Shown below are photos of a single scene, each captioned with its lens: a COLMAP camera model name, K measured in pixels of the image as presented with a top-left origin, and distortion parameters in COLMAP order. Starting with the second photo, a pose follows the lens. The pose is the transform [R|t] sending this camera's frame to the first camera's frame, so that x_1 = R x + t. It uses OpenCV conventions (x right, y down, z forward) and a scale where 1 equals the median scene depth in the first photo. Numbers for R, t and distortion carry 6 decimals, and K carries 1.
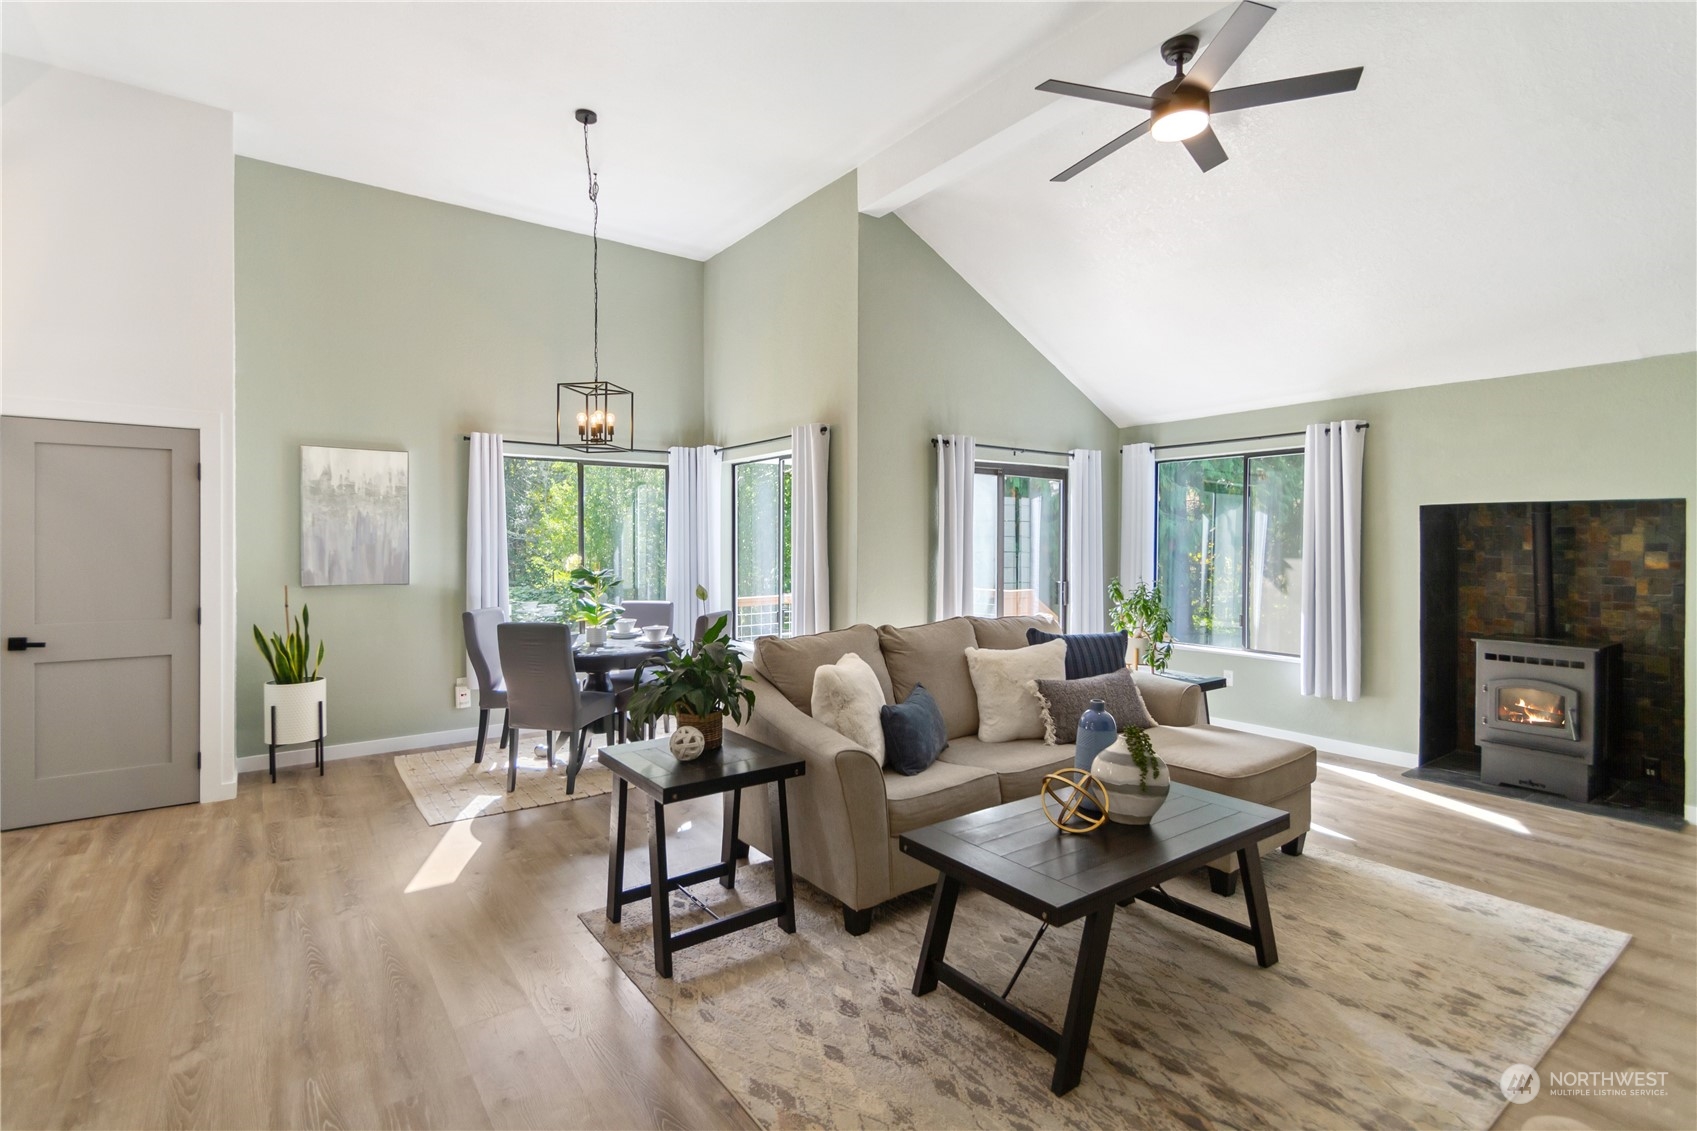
lens RADIAL K [[797.6, 0, 841.4], [0, 797.6, 545.8], [0, 0, 1]] dist [0.007001, -0.006569]
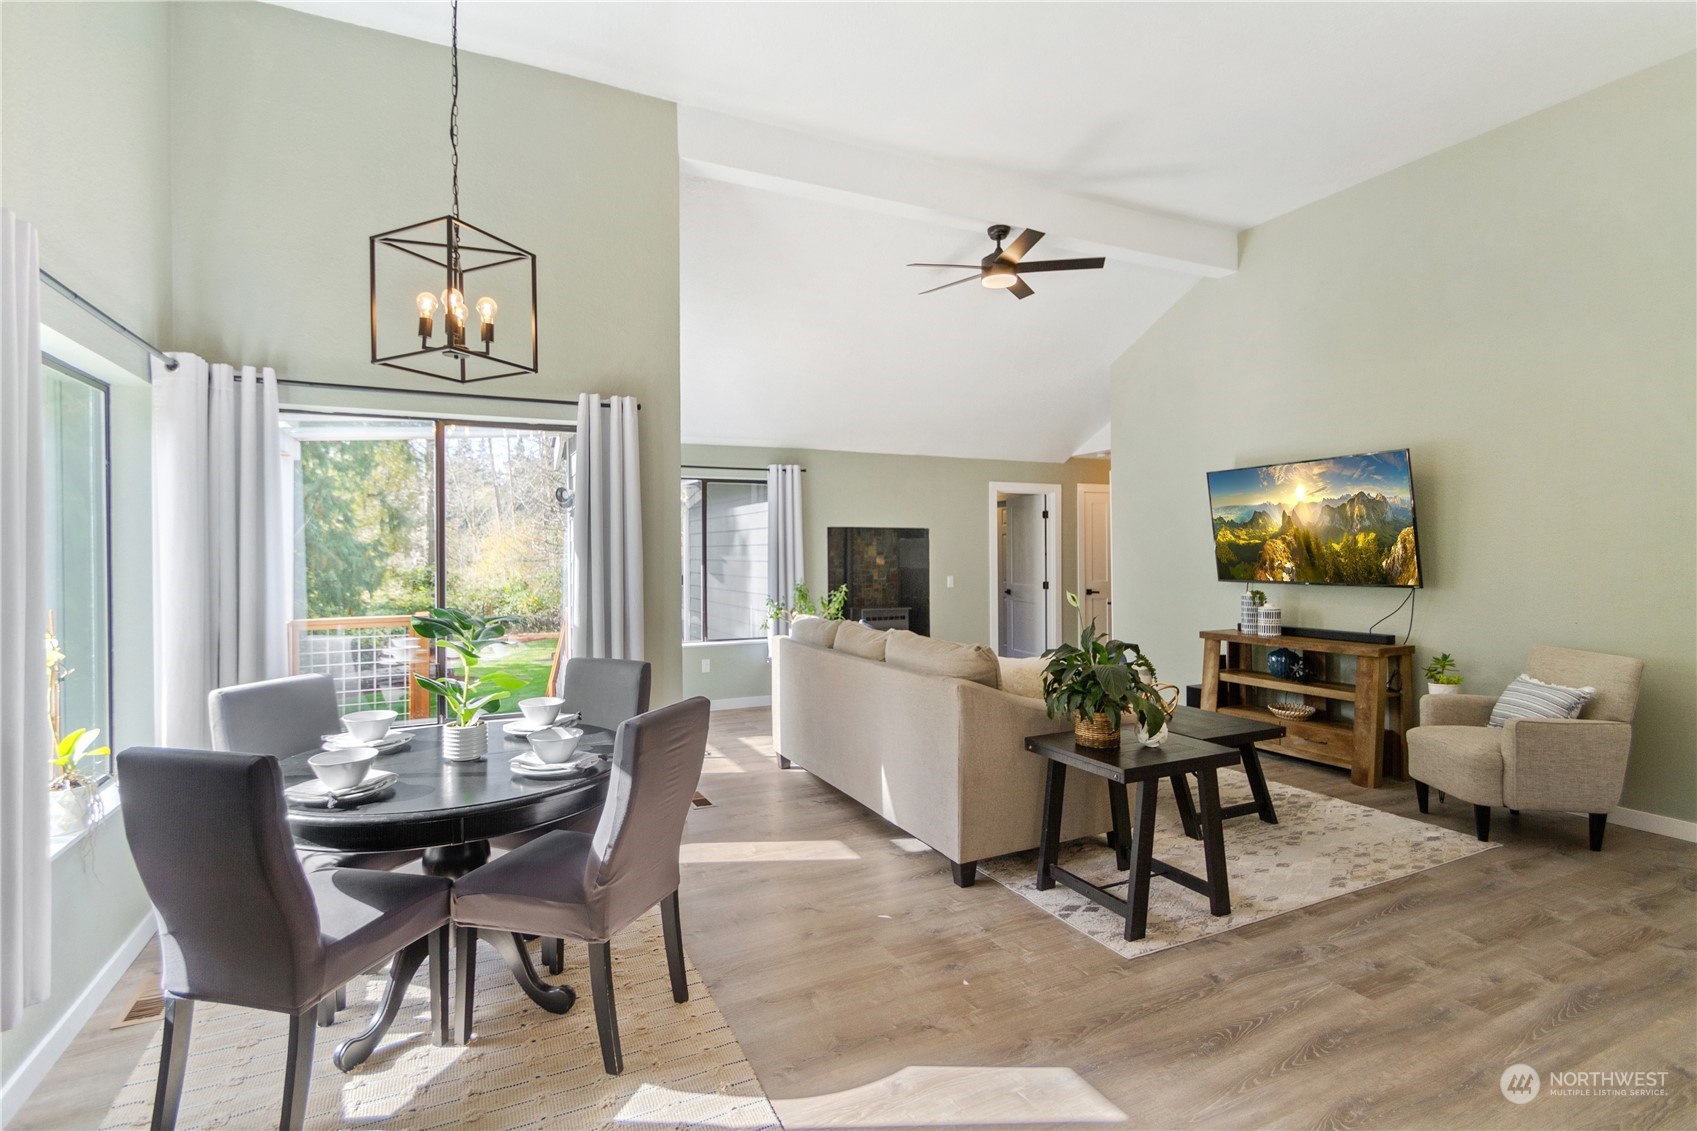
lens RADIAL K [[797.6, 0, 831.6], [0, 797.6, 548.7], [0, 0, 1]] dist [0.007001, -0.006569]
pose [[0.185441, -0.000687, 0.982655, -0.832979], [0.013136, 0.999912, -0.001780, -0.005978], [-0.982568, 0.013238, 0.185433, 0.750699]]
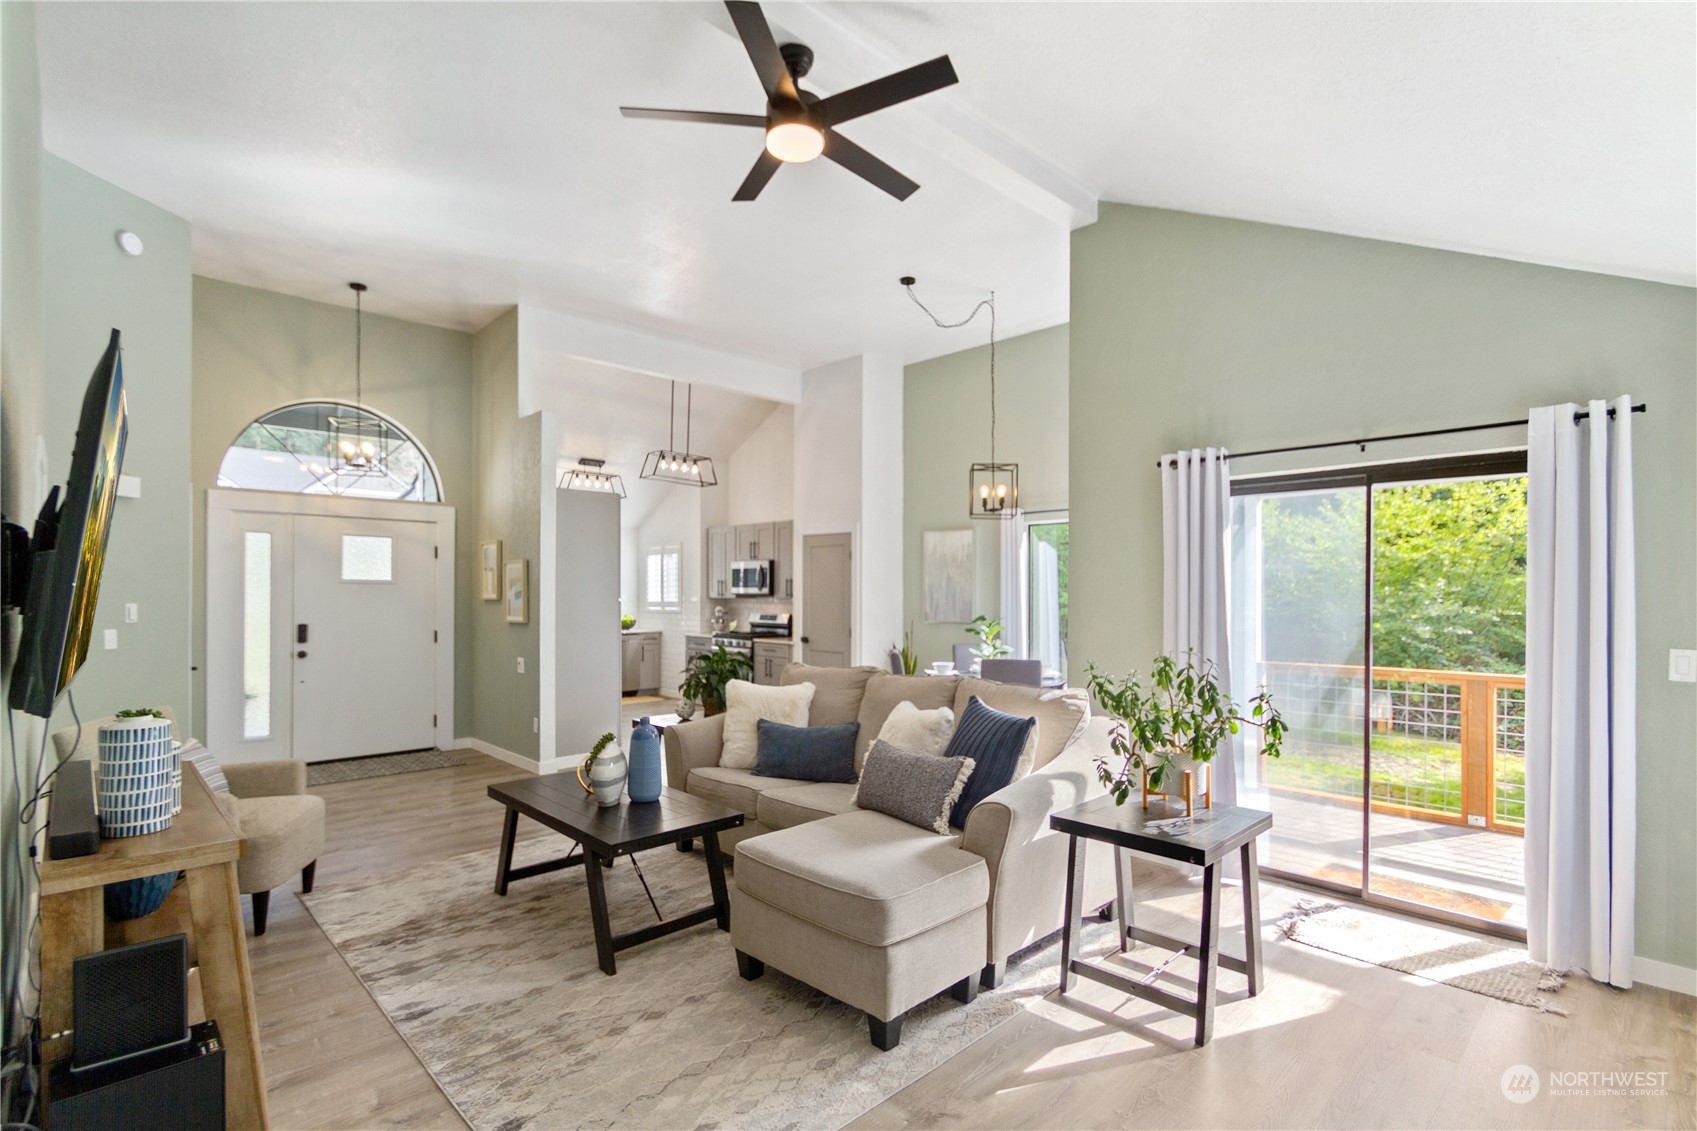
lens RADIAL K [[797.6, 0, 834.4], [0, 797.6, 602.4], [0, 0, 1]] dist [0.007001, -0.006569]
pose [[0.127043, 0.014170, -0.991796, 0.962413], [-0.001957, 0.999900, 0.014035, -0.009072], [0.991895, 0.000158, 0.127058, 0.670487]]
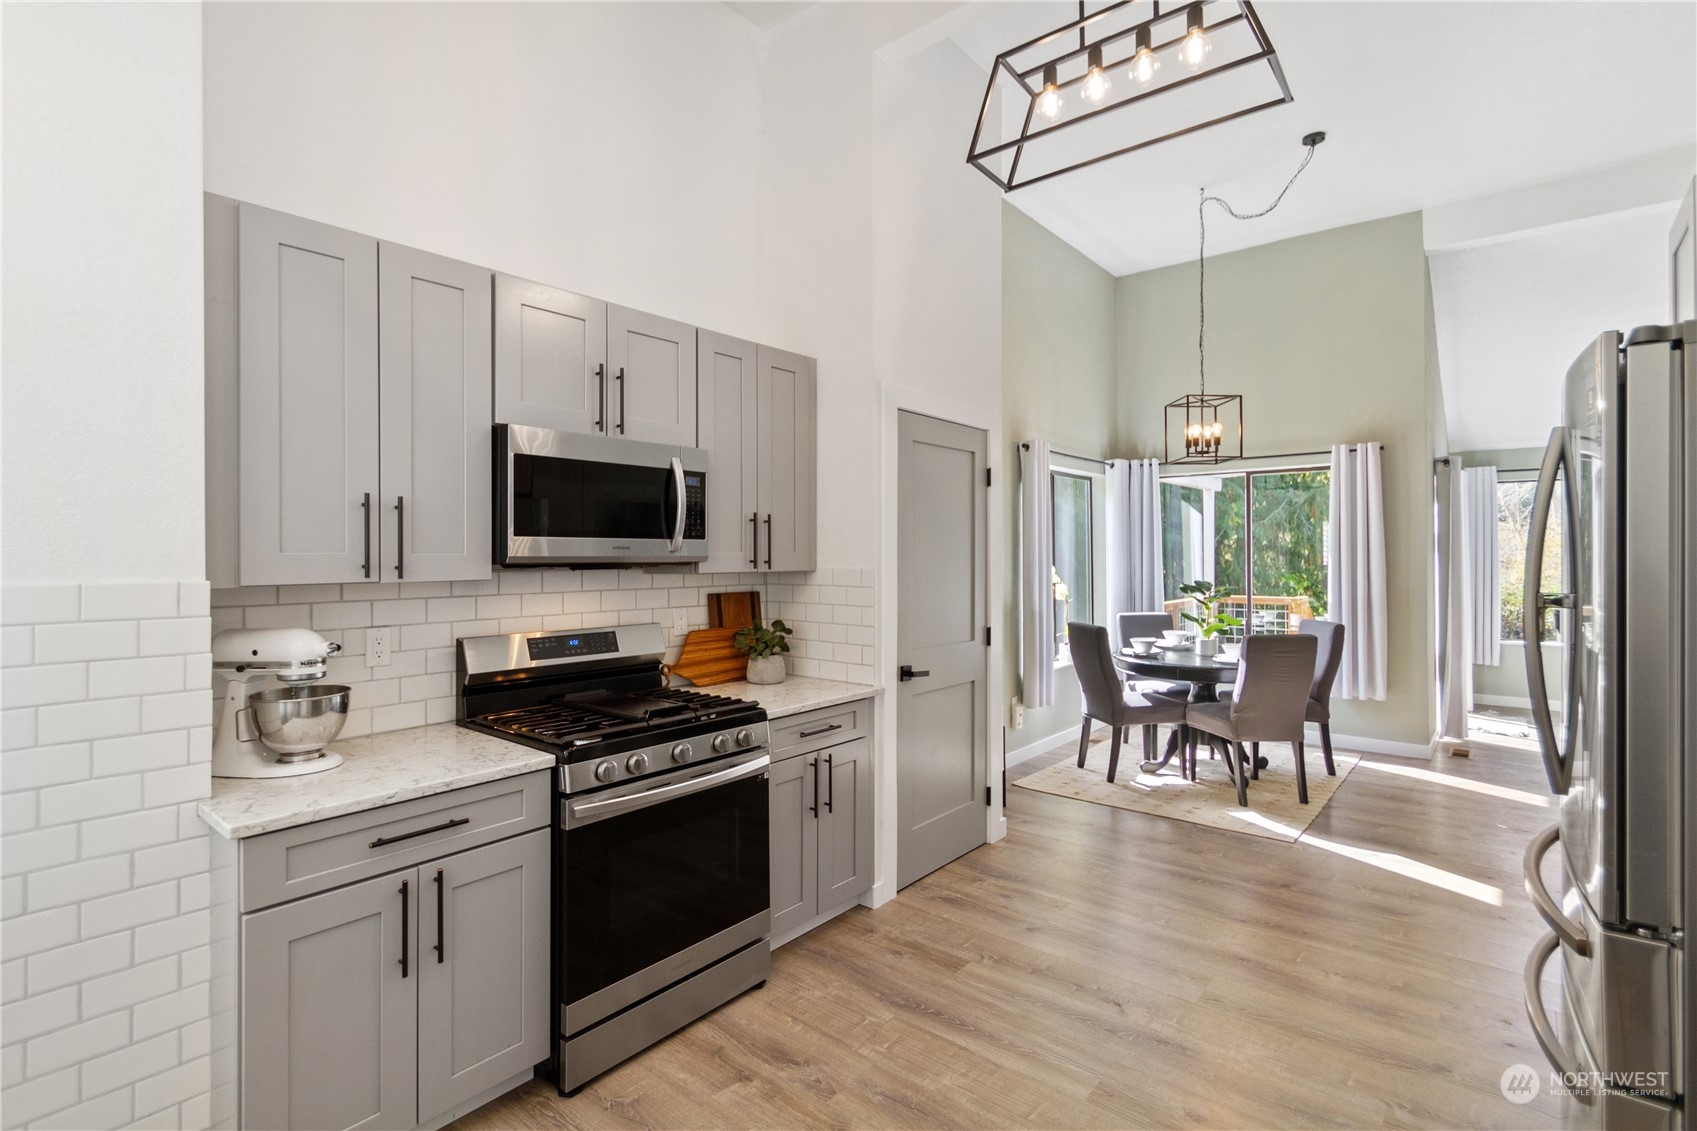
lens RADIAL K [[797.6, 0, 825.0], [0, 797.6, 547.8], [0, 0, 1]] dist [0.007001, -0.006569]
pose [[0.973927, -0.002597, 0.226847, -1.106432], [0.005674, 0.999901, -0.012909, -0.003839], [-0.226791, 0.013860, 0.973845, 0.139983]]
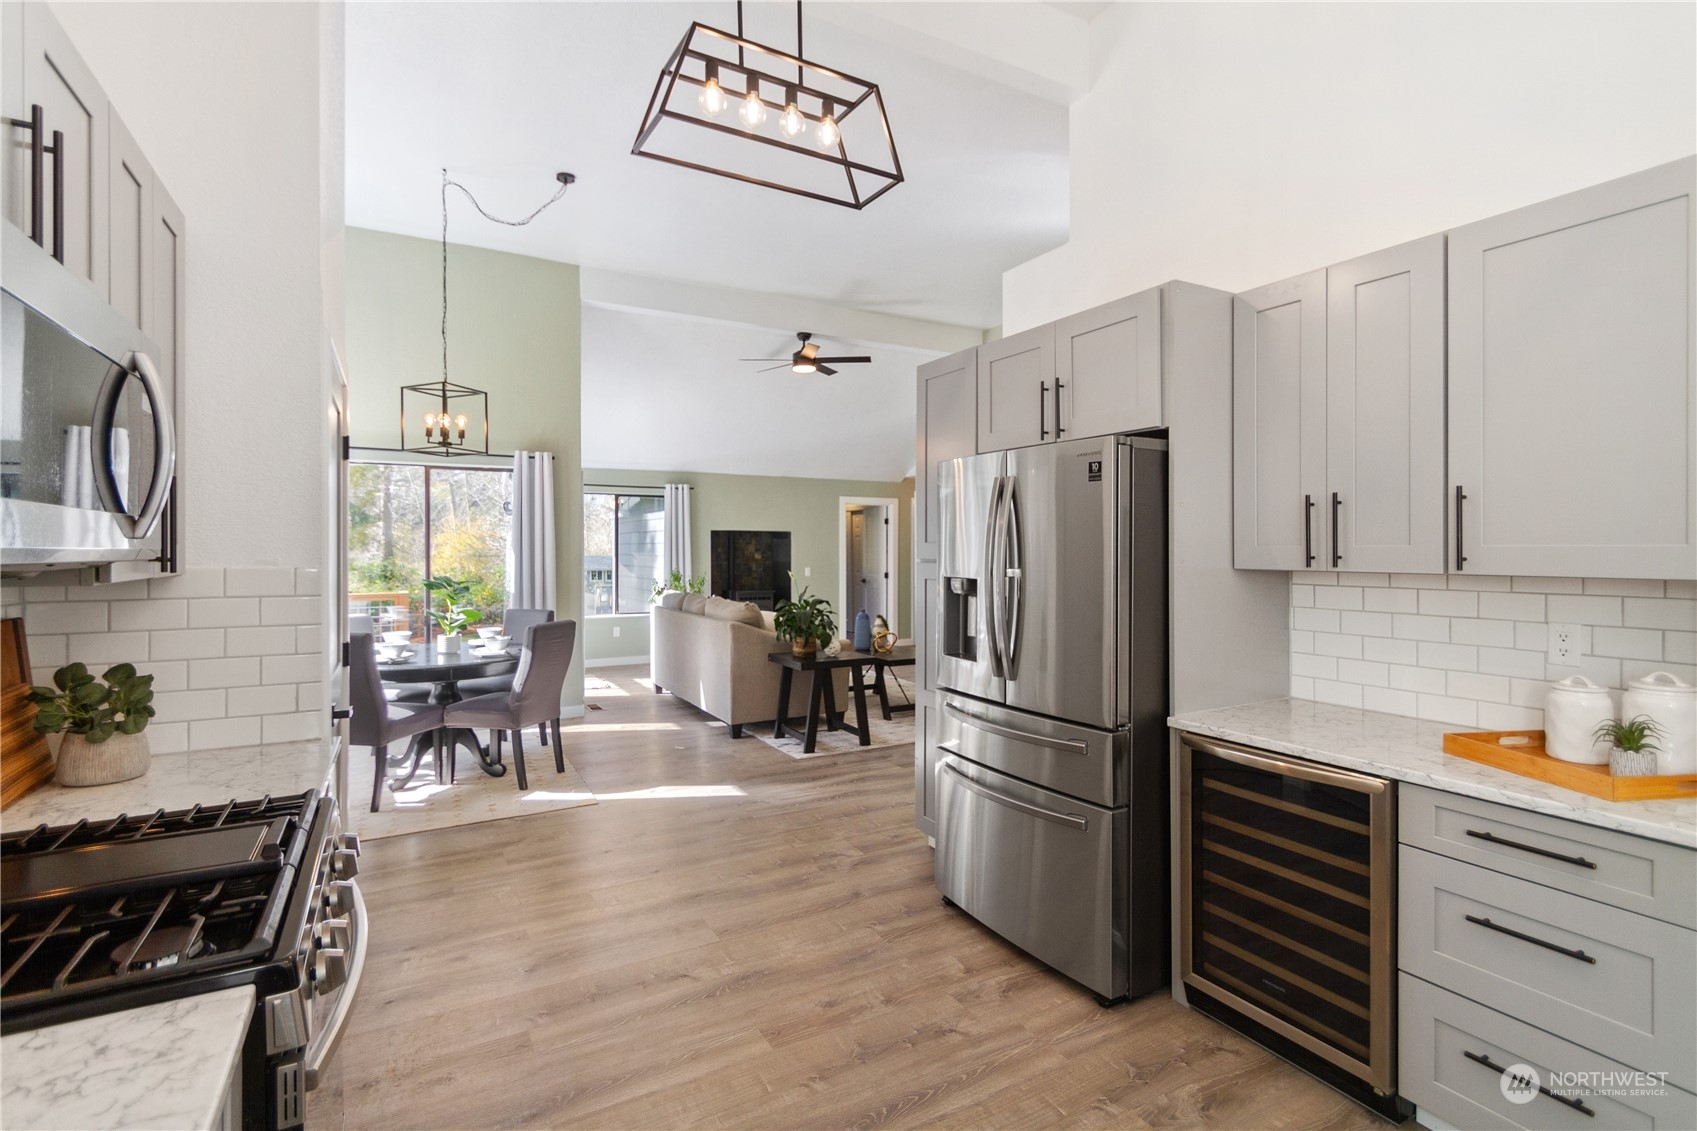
lens RADIAL K [[797.6, 0, 834.3], [0, 797.6, 547.9], [0, 0, 1]] dist [0.007001, -0.006569]
pose [[0.130164, -0.001589, 0.991491, -1.340871], [0.007378, 0.999973, 0.000634, -0.004135], [-0.991465, 0.007233, 0.130173, 0.445812]]
